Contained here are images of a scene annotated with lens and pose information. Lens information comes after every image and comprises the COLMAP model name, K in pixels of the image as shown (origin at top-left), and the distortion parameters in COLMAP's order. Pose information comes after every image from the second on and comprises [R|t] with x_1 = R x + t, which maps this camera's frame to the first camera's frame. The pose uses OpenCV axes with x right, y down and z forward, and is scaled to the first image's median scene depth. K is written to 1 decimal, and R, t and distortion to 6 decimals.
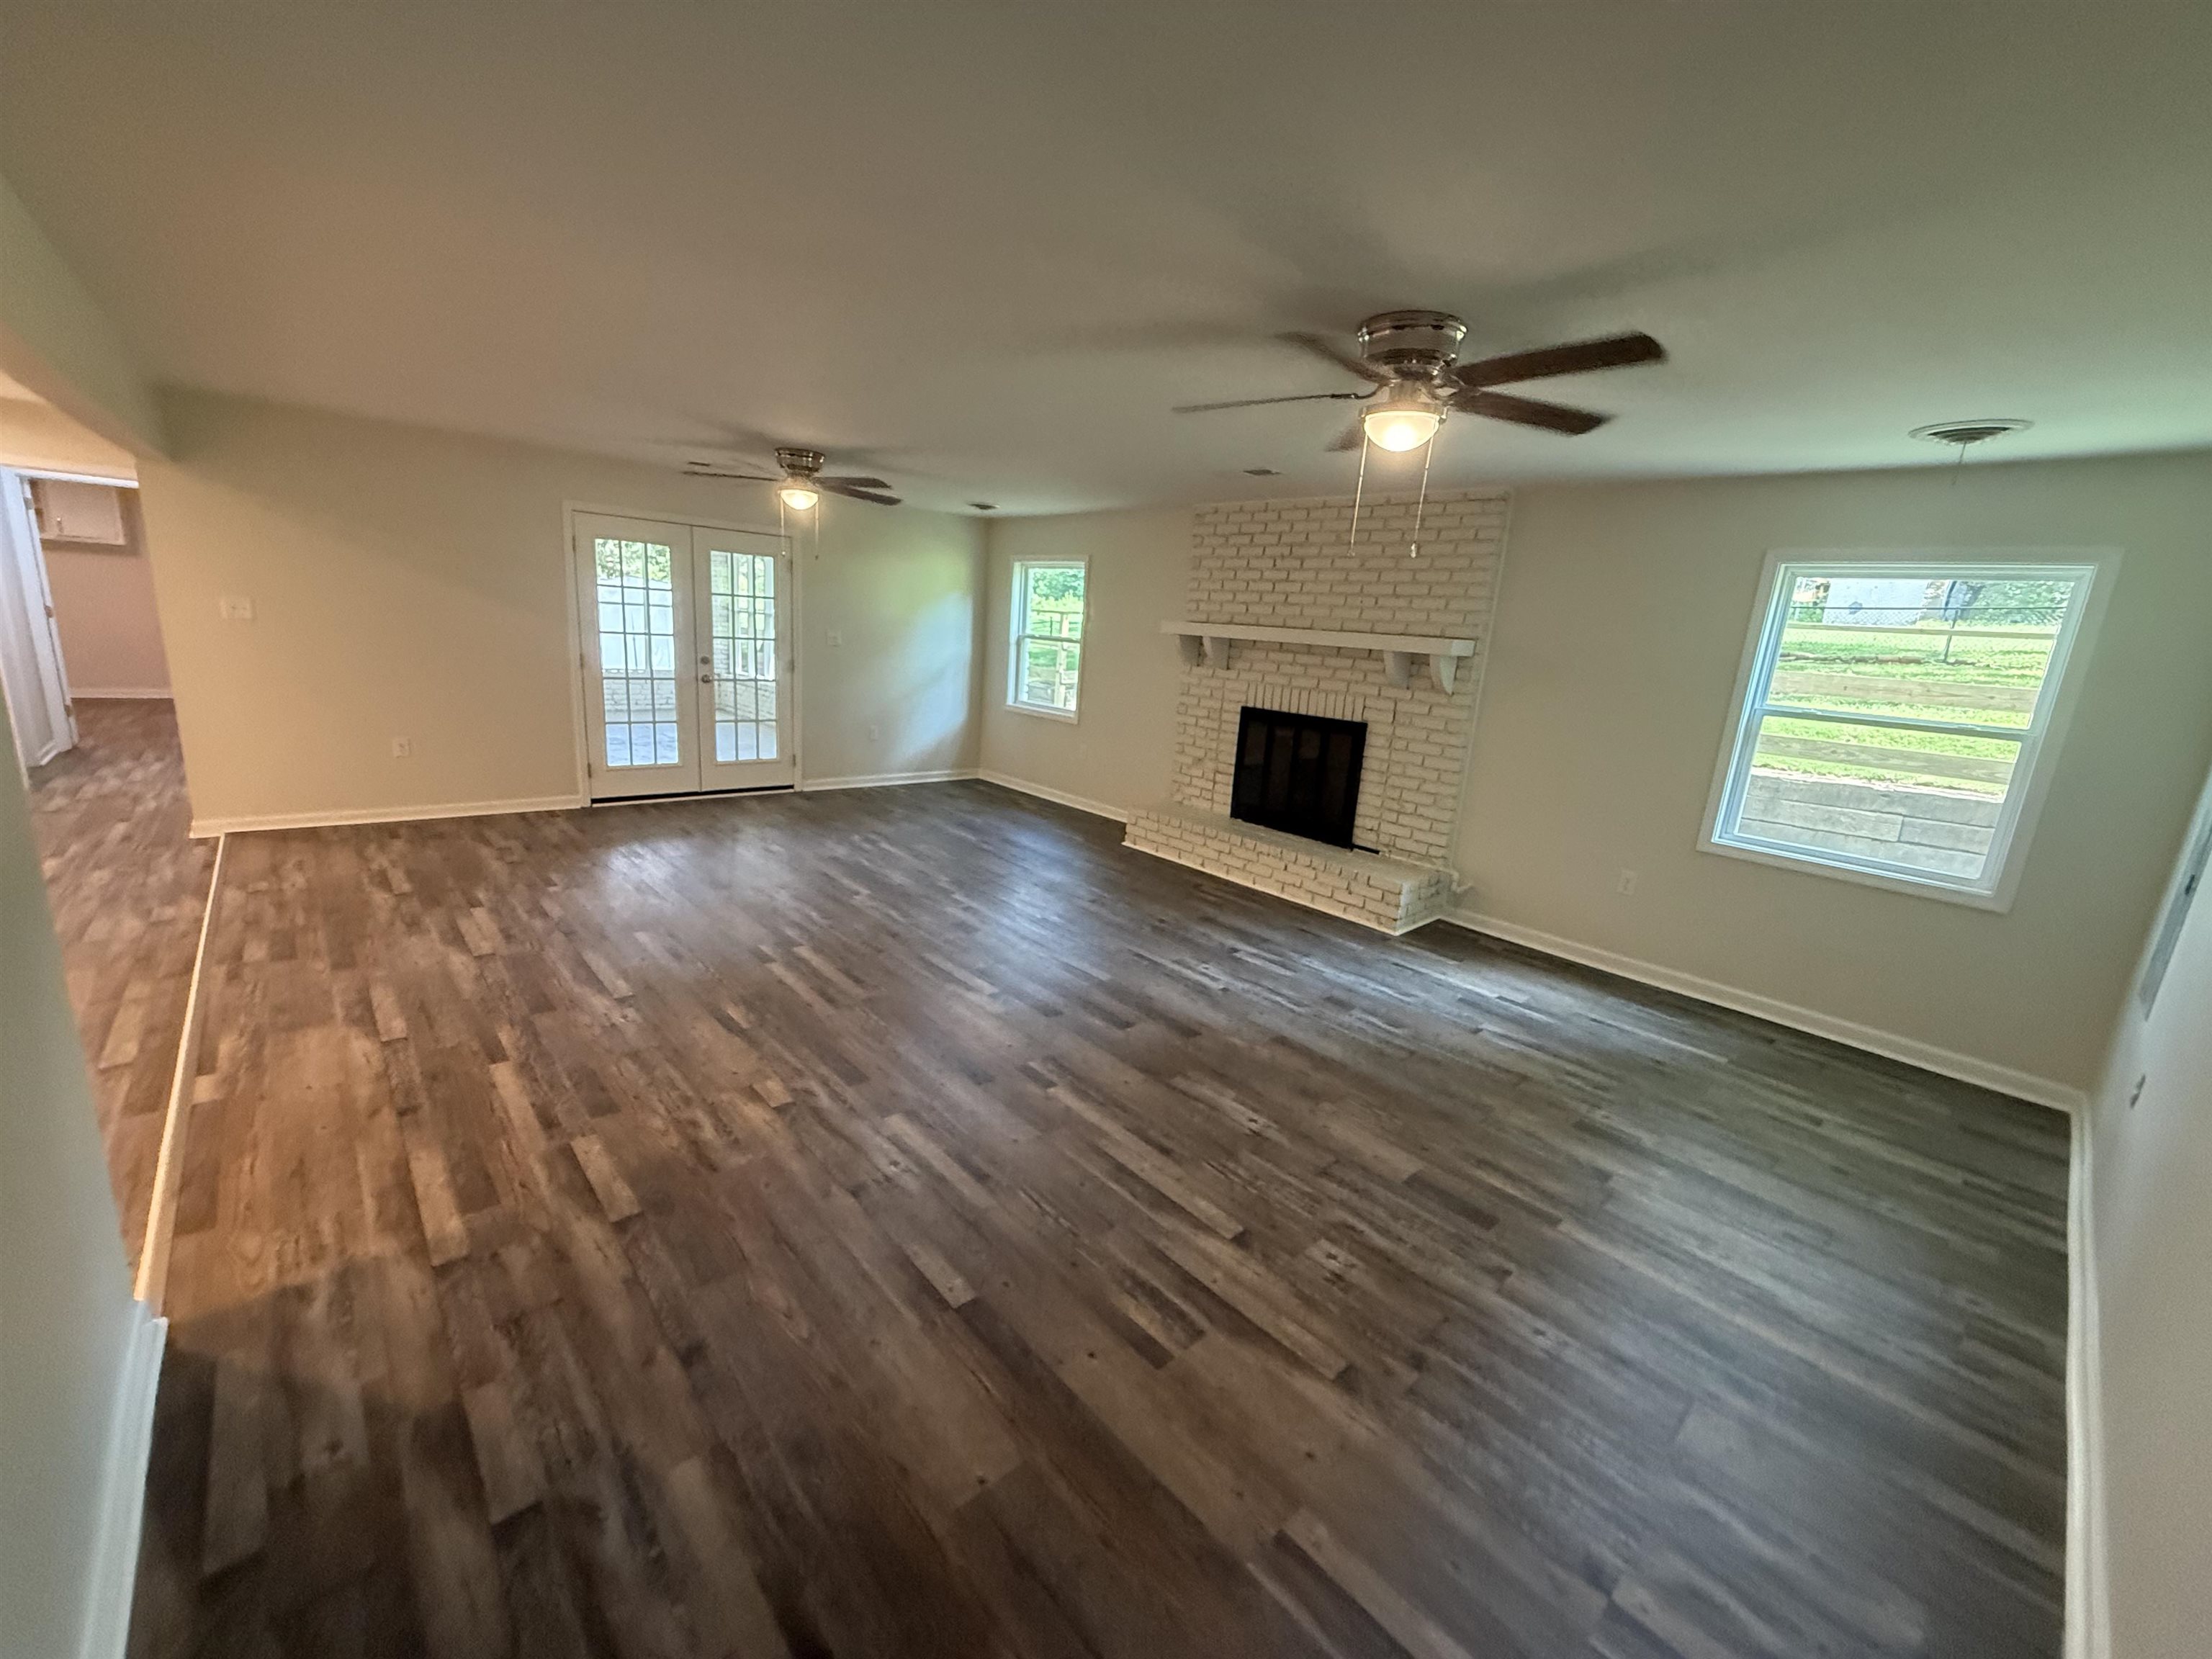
lens RADIAL K [[881.5, 0, 1100.3], [0, 881.5, 831.1], [0, 0, 1]] dist [-0.000794, 0.000459]
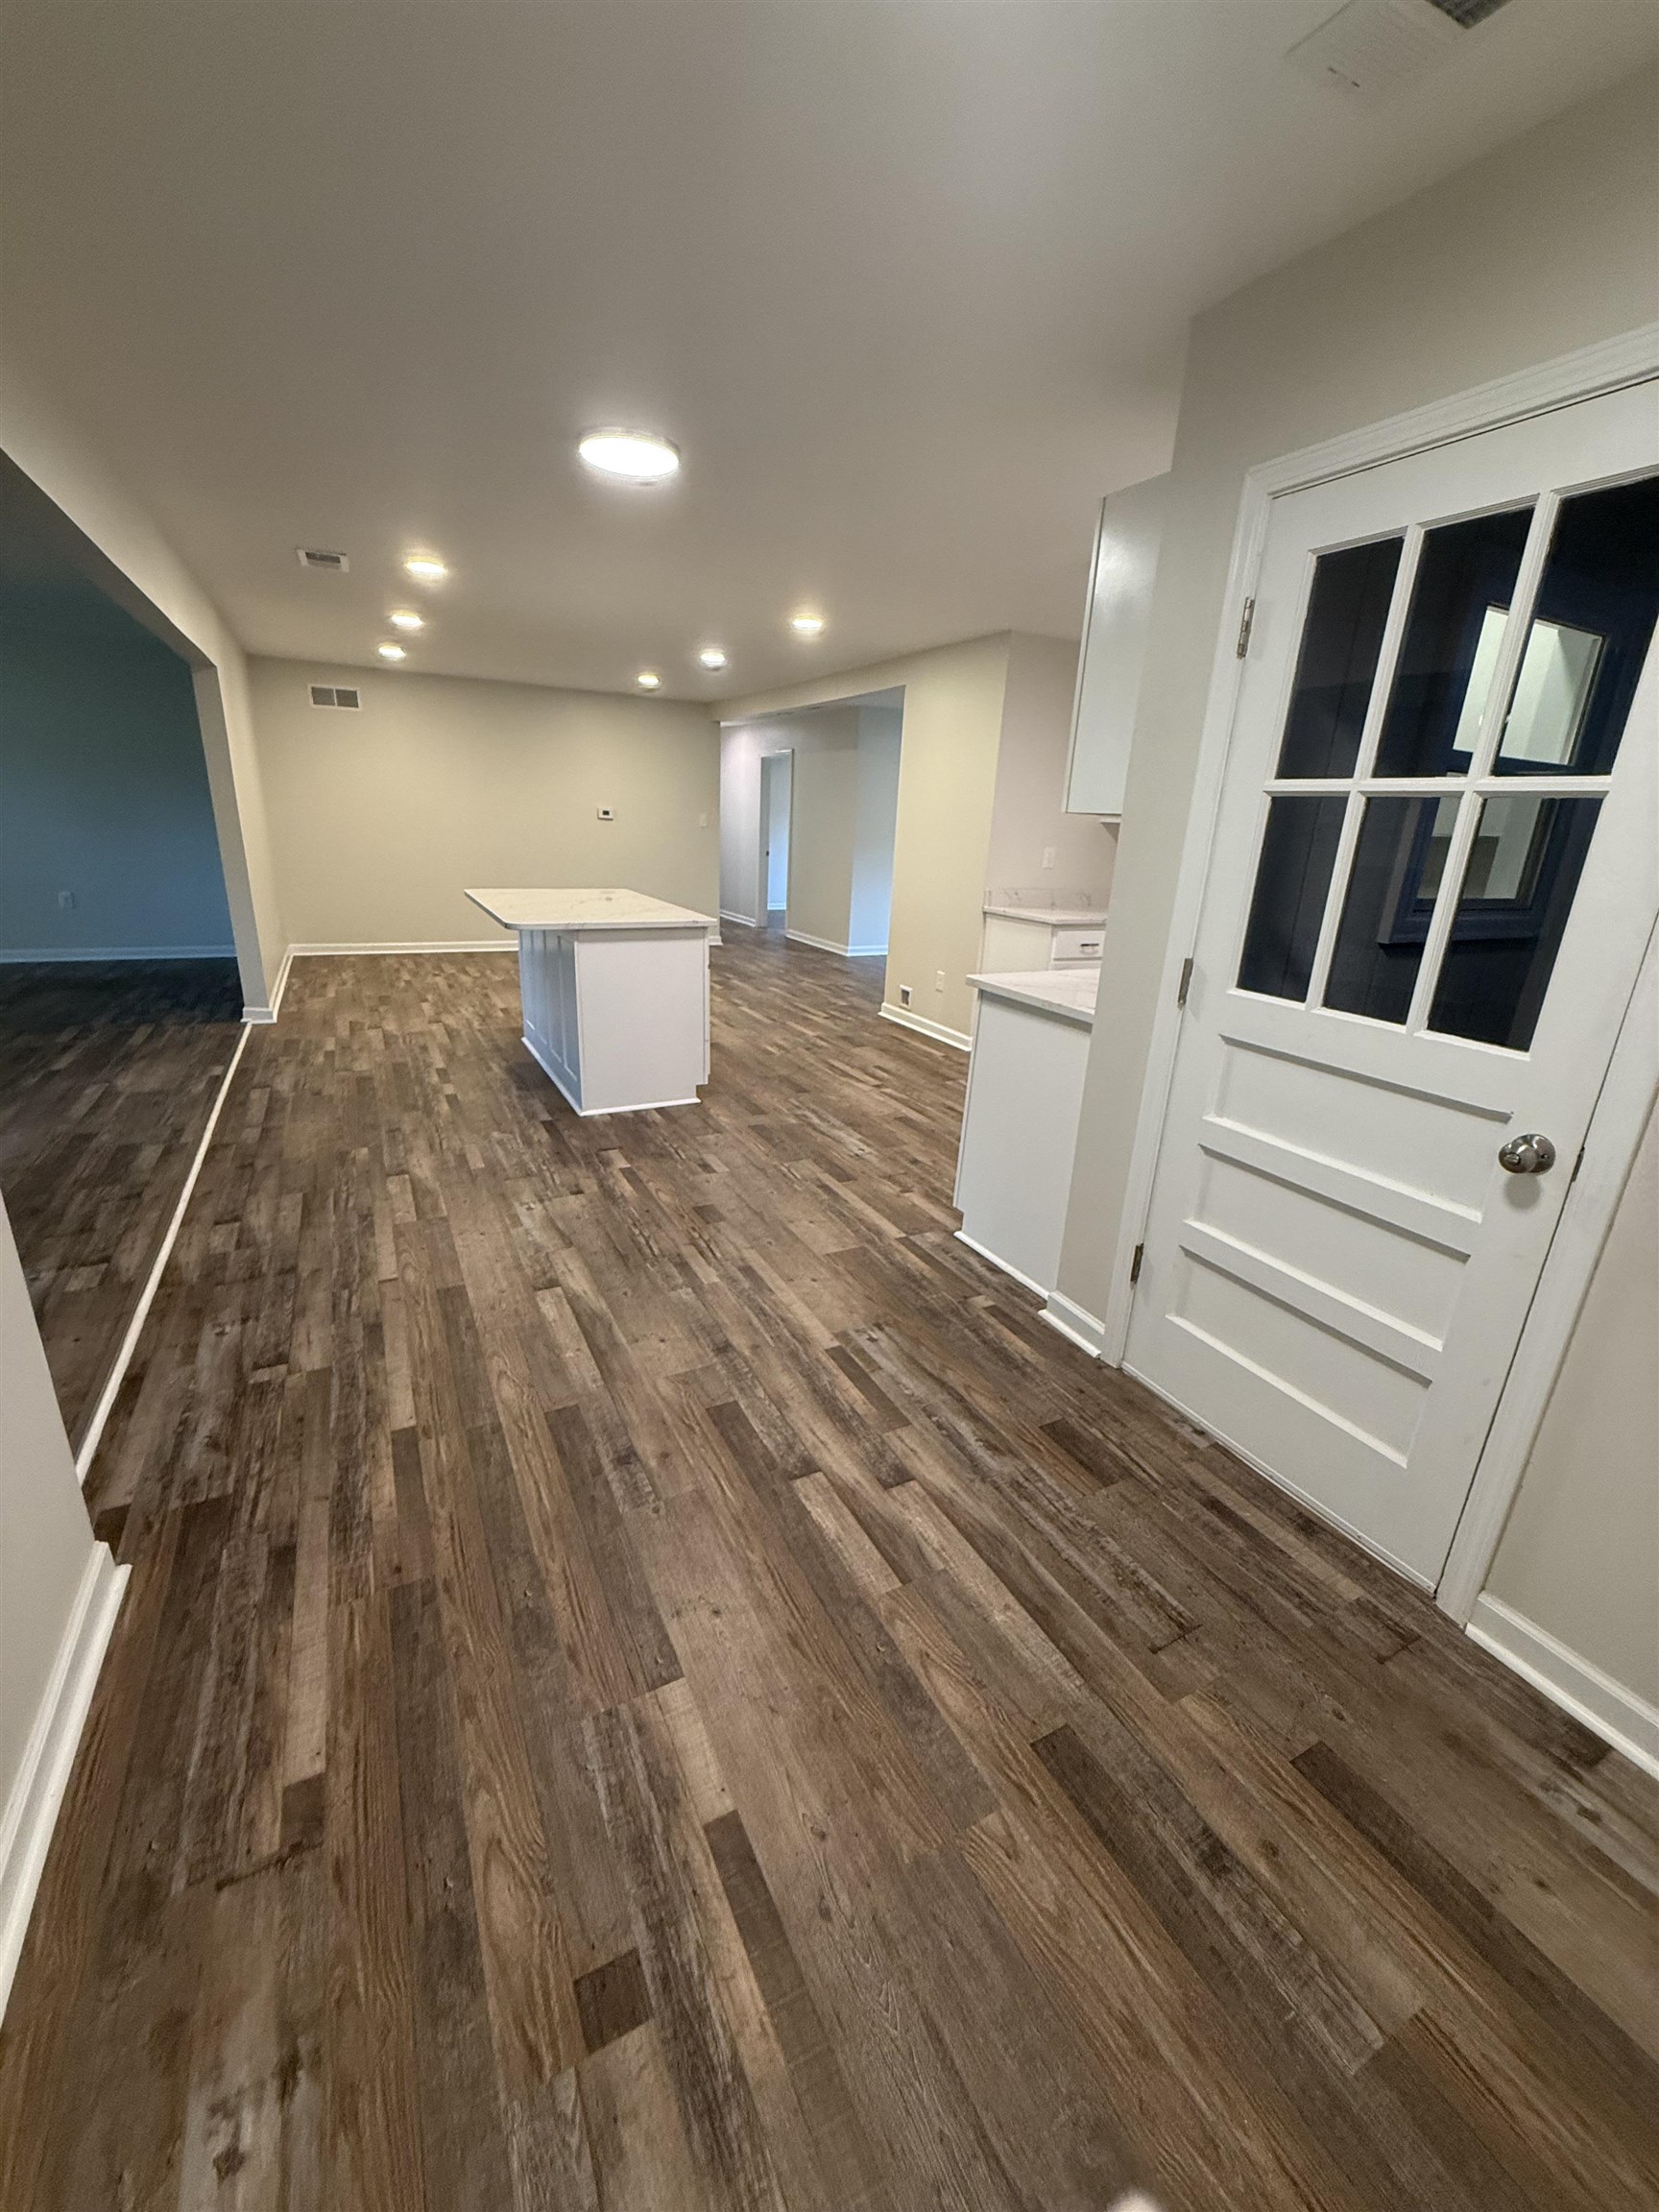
lens RADIAL K [[881.5, 0, 830.3], [0, 881.5, 1100.8], [0, 0, 1]] dist [-0.000794, 0.000459]
pose [[-0.962635, -0.183850, 0.198830, -1.879441], [-0.053231, 0.848365, 0.526729, -0.461705], [-0.265520, 0.496464, -0.826452, 1.591401]]
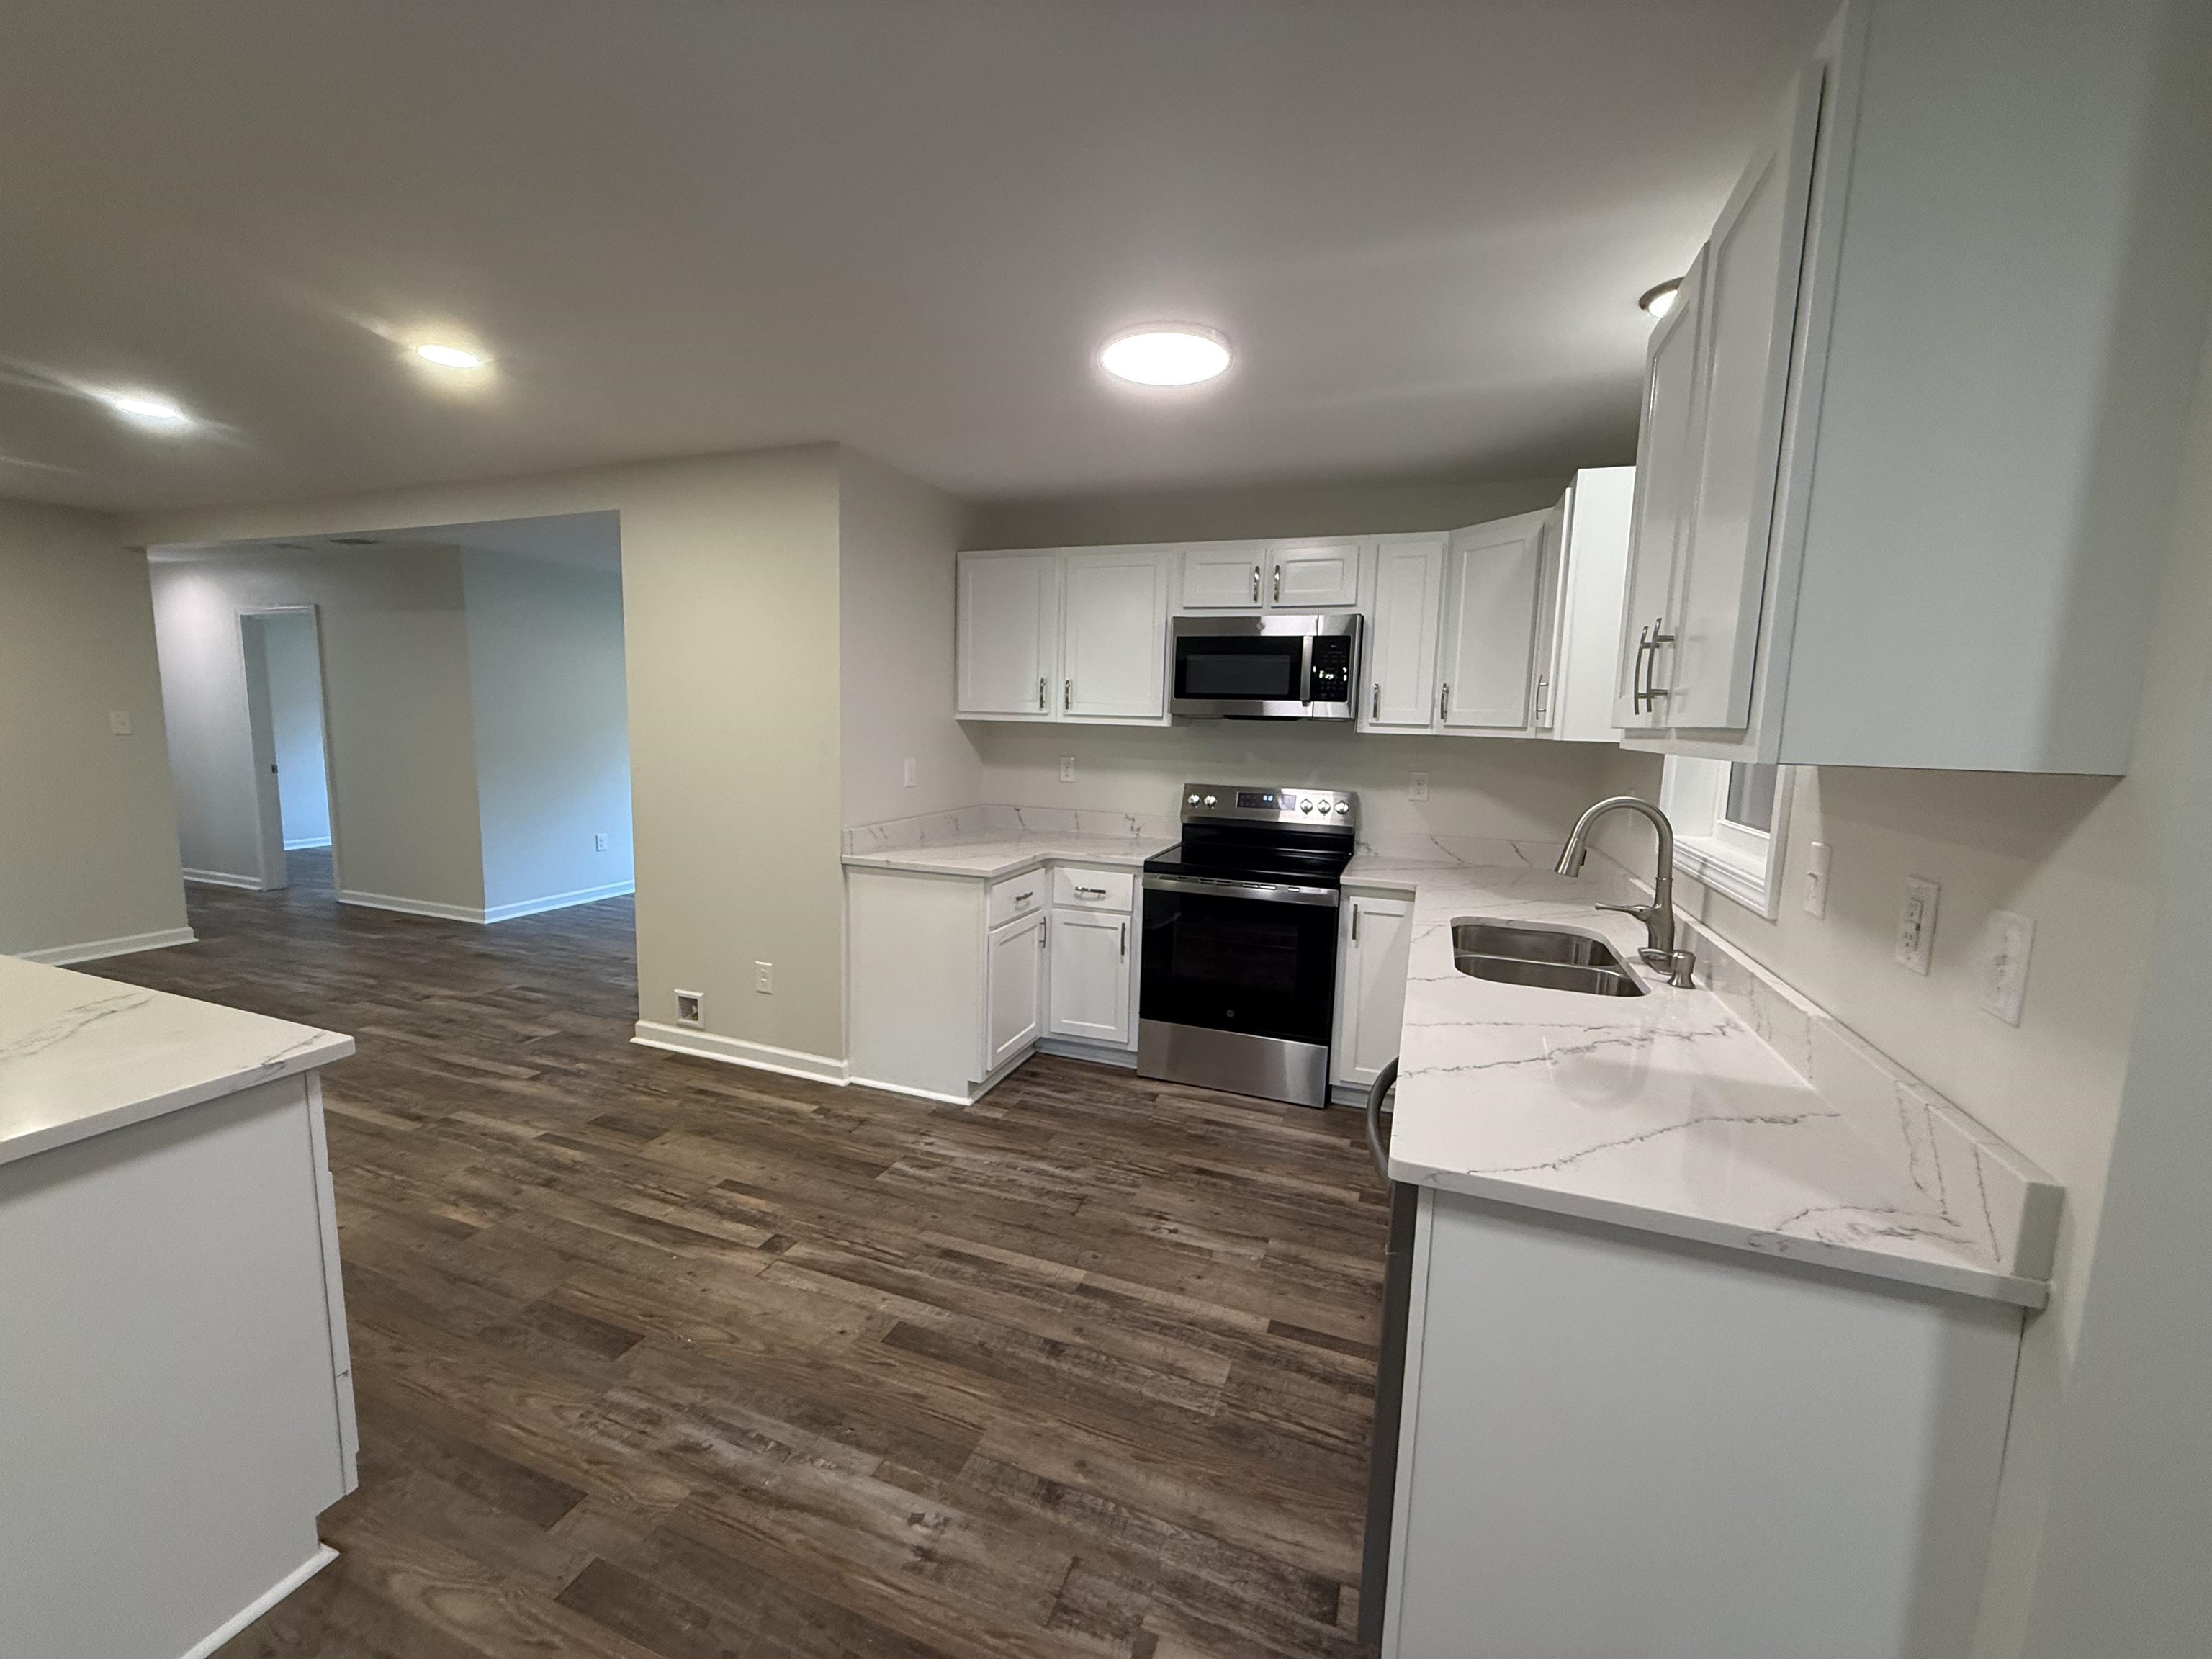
lens RADIAL K [[881.5, 0, 1100.3], [0, 881.5, 831.1], [0, 0, 1]] dist [-0.000794, 0.000459]
pose [[-0.884219, -0.034295, -0.465811, -1.571247], [-0.192202, 0.935665, 0.295956, -0.320723], [0.425693, 0.351220, -0.833924, 1.002595]]
